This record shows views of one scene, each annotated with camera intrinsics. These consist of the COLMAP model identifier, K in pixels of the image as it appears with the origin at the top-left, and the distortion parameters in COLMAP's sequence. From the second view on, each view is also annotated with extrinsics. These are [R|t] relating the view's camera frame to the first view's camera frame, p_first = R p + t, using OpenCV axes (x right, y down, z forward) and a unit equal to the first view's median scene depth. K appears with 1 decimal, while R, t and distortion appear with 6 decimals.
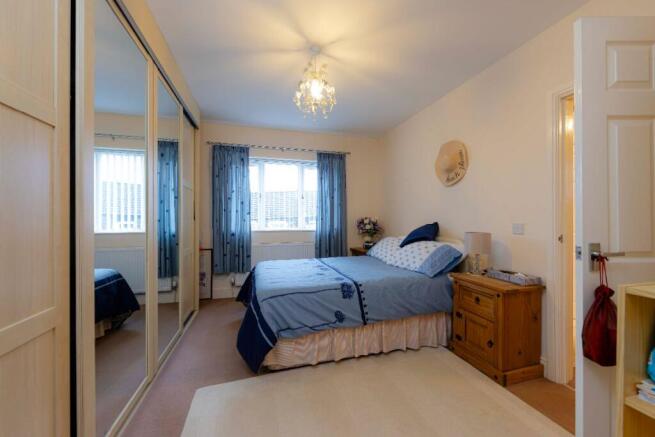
lens RADIAL K [[261.4, 0, 339.0], [0, 261.4, 218.7], [0, 0, 1]] dist [-0.001743, -0.000120]
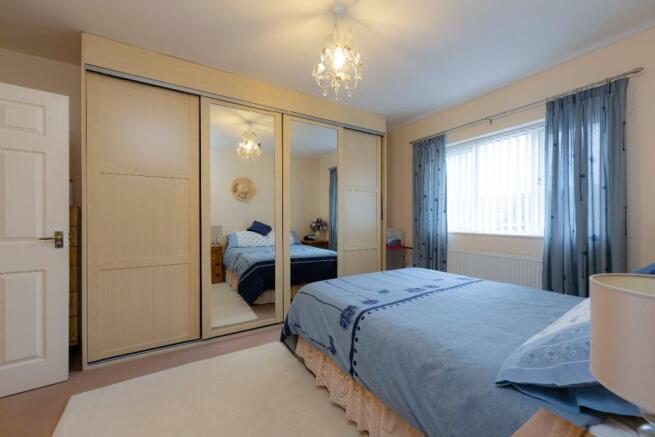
lens RADIAL K [[261.4, 0, 329.9], [0, 261.4, 218.2], [0, 0, 1]] dist [-0.001743, -0.000120]
pose [[0.238236, -0.002843, -0.971203, 0.396433], [0.000253, 0.999996, -0.002866, 0.004296], [0.971207, 0.000437, 0.238236, 0.436226]]
